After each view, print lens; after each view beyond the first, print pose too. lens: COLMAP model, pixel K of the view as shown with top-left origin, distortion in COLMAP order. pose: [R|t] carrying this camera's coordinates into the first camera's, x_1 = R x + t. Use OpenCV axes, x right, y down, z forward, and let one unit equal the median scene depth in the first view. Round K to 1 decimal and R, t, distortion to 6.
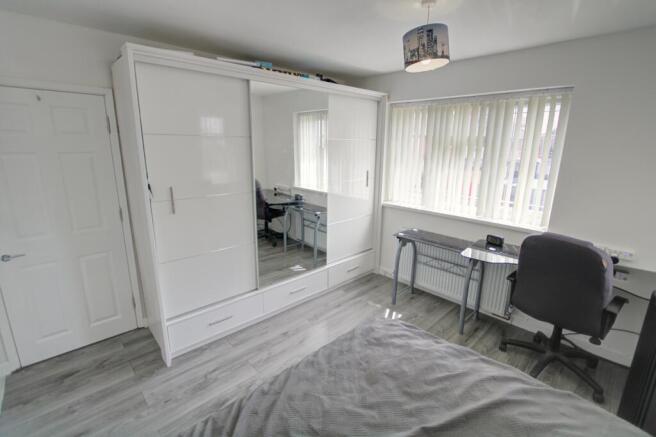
lens RADIAL K [[311.7, 0, 332.7], [0, 311.7, 219.4], [0, 0, 1]] dist [-0.001930, -0.000710]
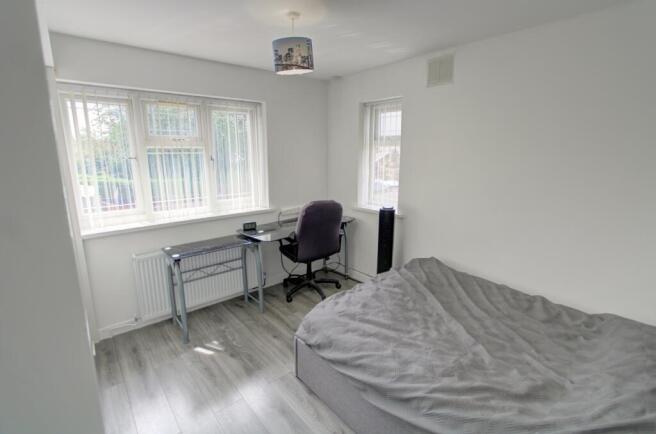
lens RADIAL K [[306.8, 0, 327.6], [0, 306.8, 206.0], [0, 0, 1]] dist [-0.002086, -0.000240]
pose [[0.069752, -0.204645, 0.976348, -0.520408], [0.238977, 0.953660, 0.182817, -0.133500], [-0.968517, 0.220573, 0.115425, 0.523011]]
